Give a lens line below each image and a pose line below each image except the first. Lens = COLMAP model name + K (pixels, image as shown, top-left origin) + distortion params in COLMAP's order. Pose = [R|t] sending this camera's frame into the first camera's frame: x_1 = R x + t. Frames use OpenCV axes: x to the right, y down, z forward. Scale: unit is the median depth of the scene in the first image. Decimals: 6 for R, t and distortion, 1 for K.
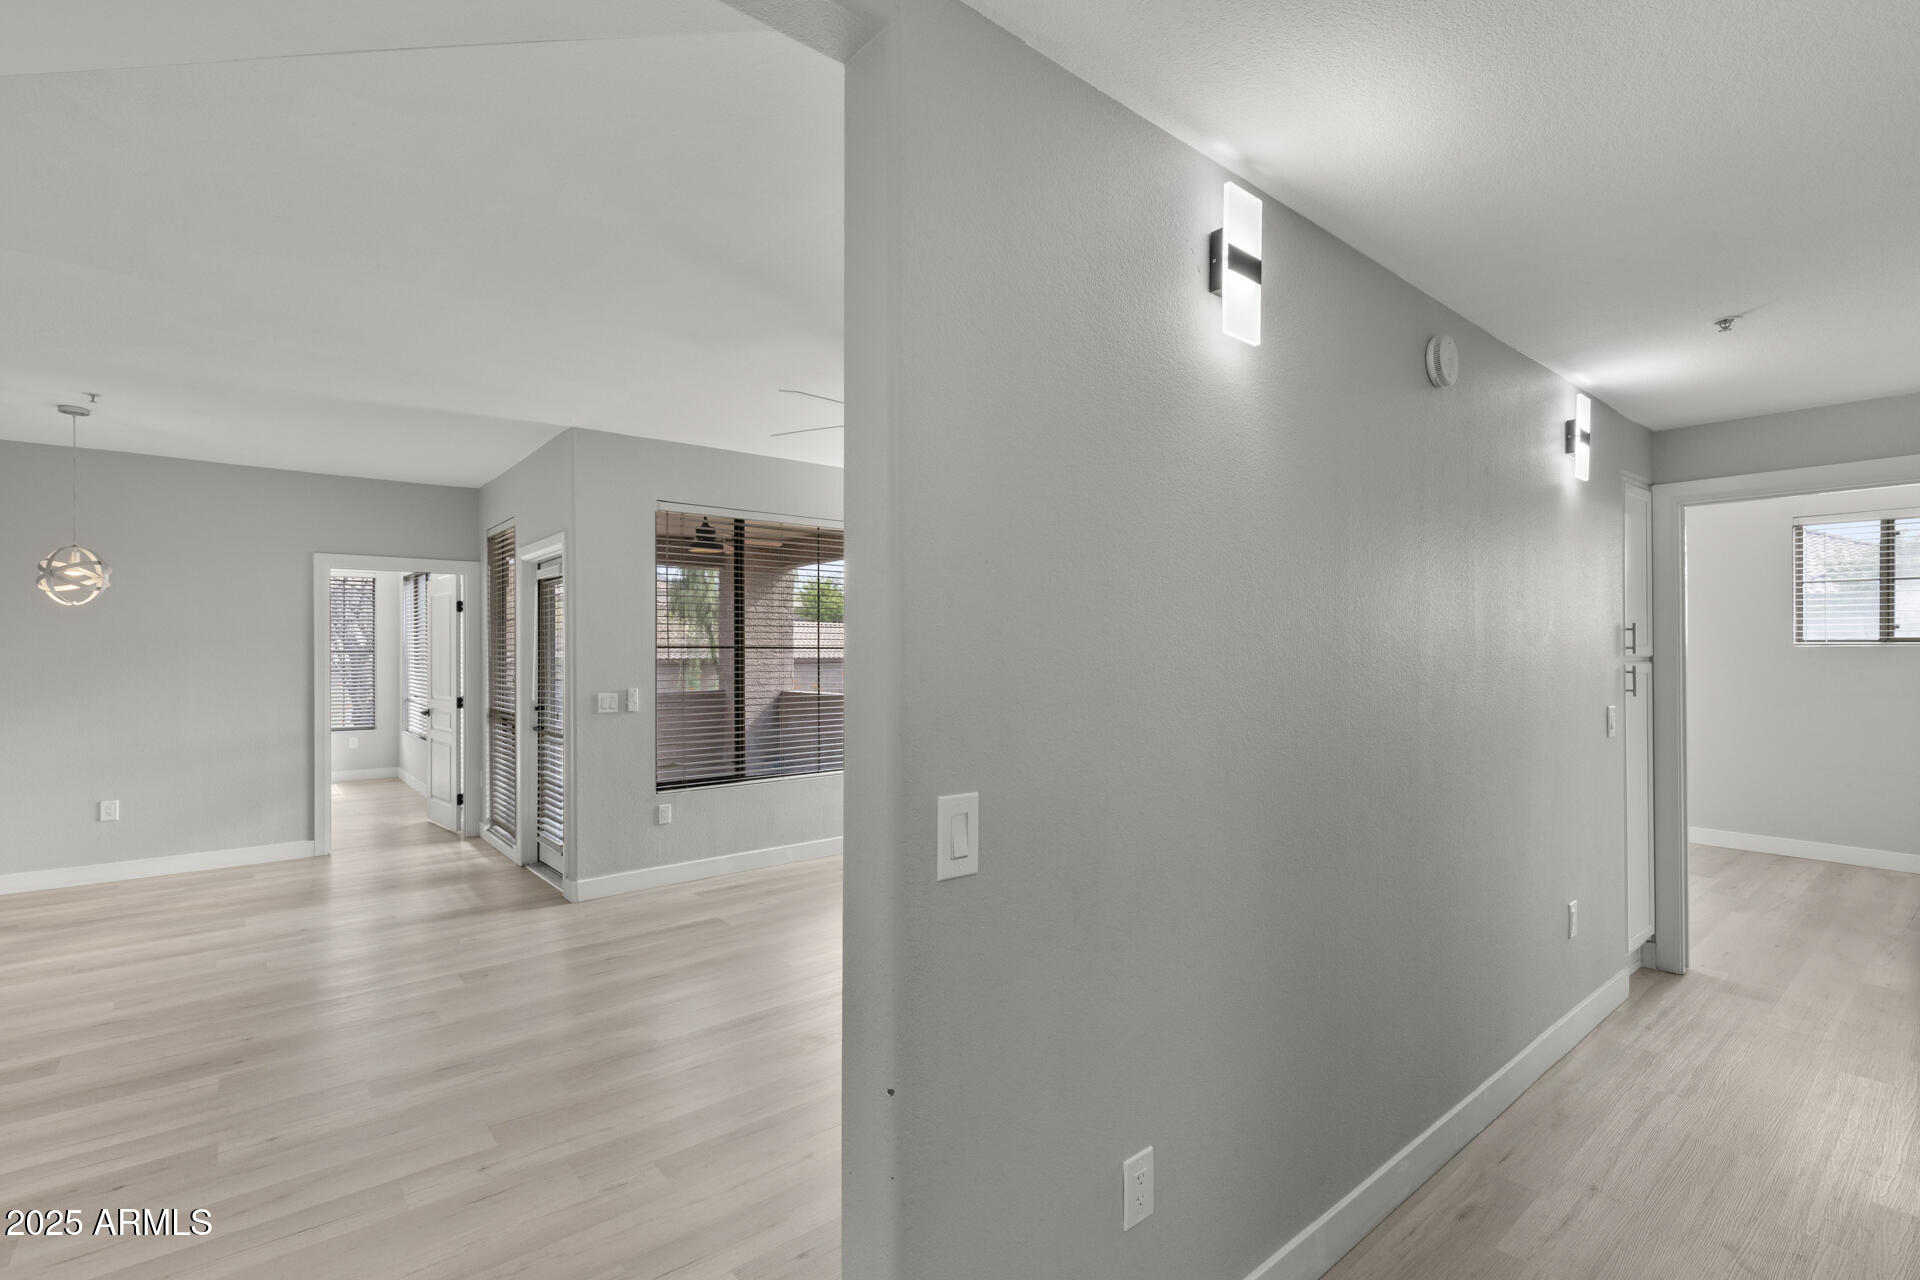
lens RADIAL K [[864.2, 0, 976.3], [0, 864.2, 648.8], [0, 0, 1]] dist [0.009373, -0.001507]
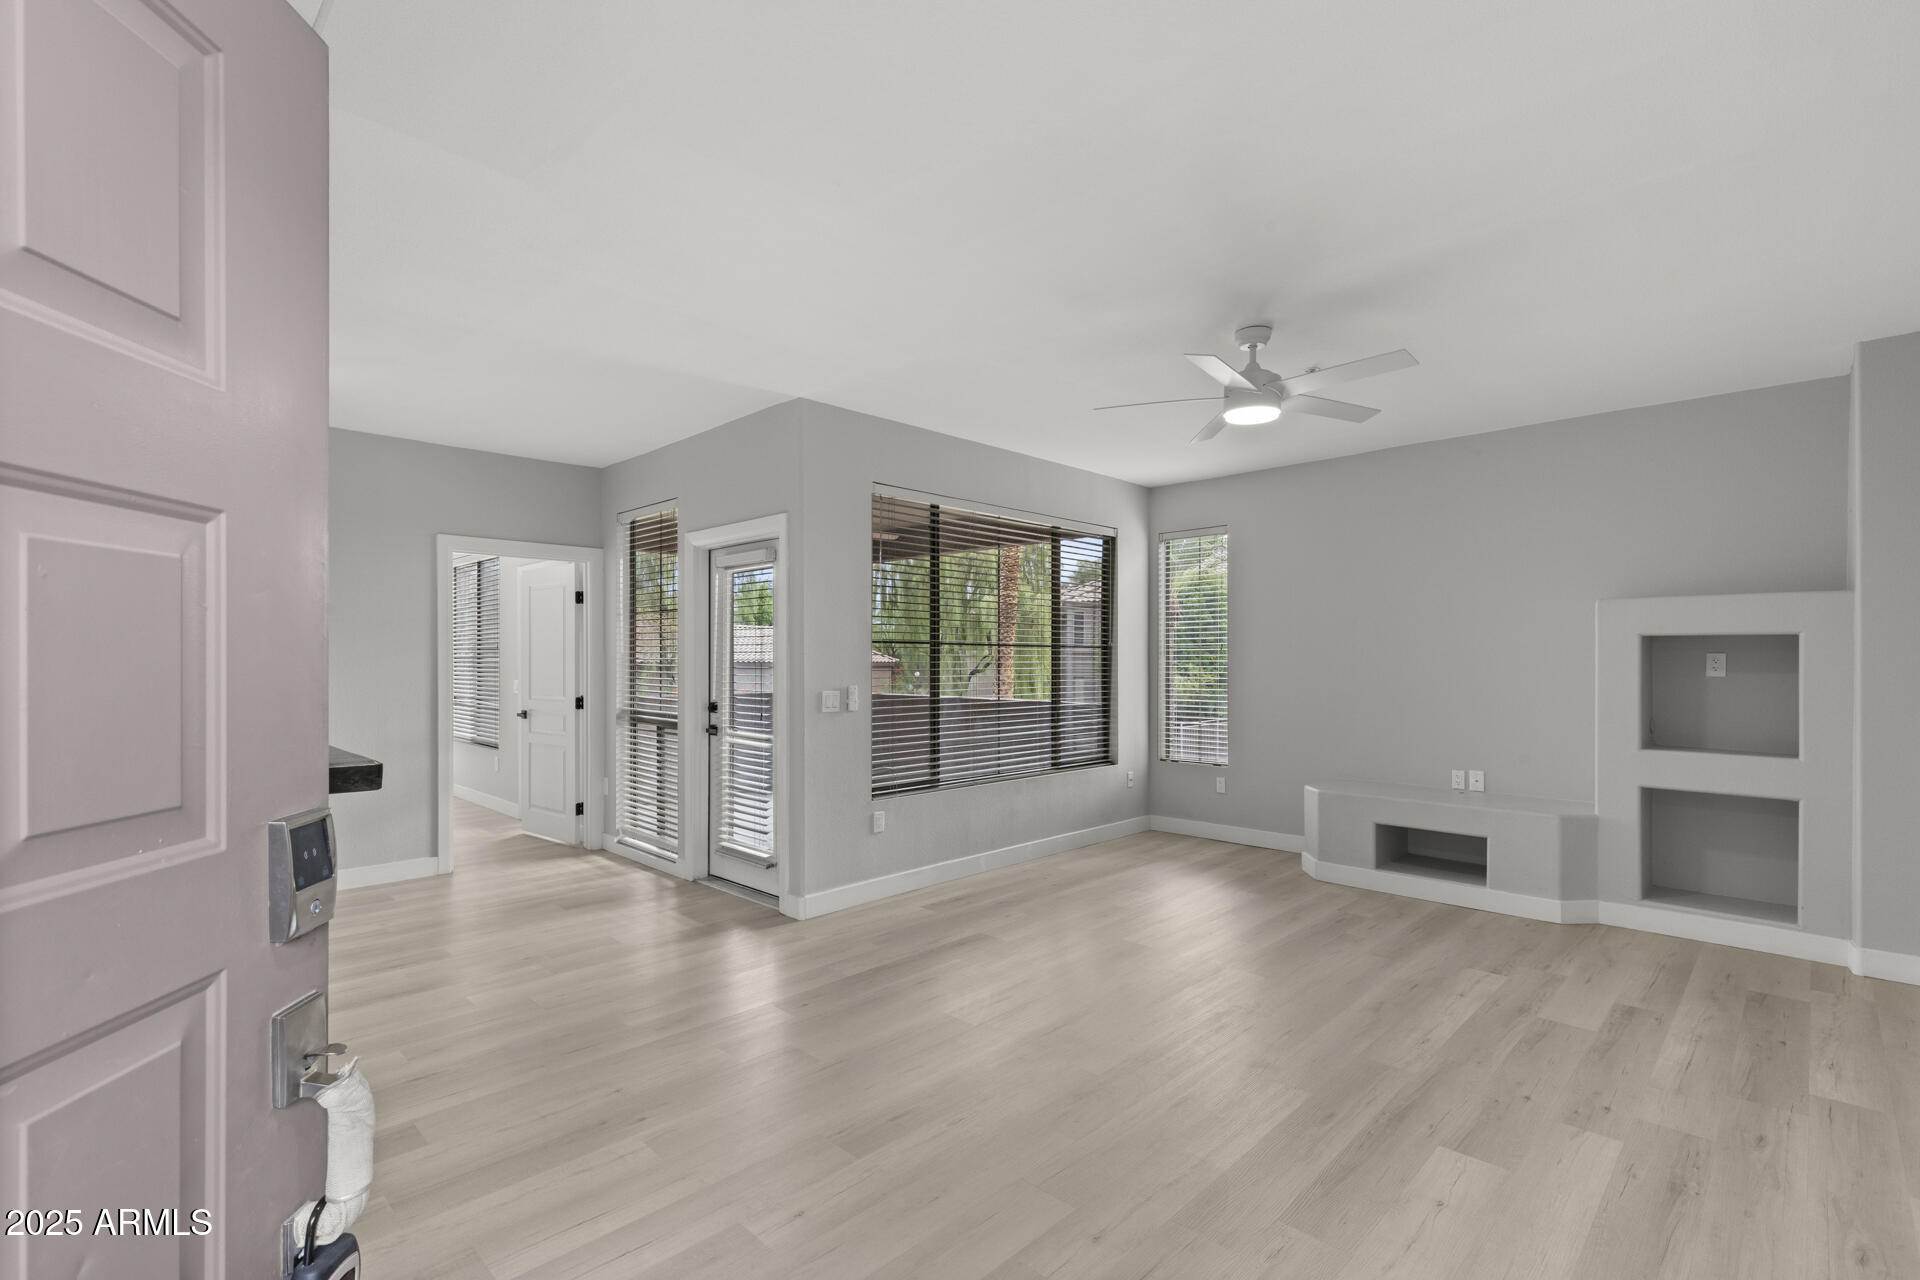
lens RADIAL K [[864.2, 0, 973.8], [0, 864.2, 653.6], [0, 0, 1]] dist [0.009373, -0.001507]
pose [[0.995747, 0.006004, 0.091929, -0.352373], [-0.005842, 0.999981, -0.002028, 0.012640], [-0.091939, 0.001483, 0.995764, 0.075105]]
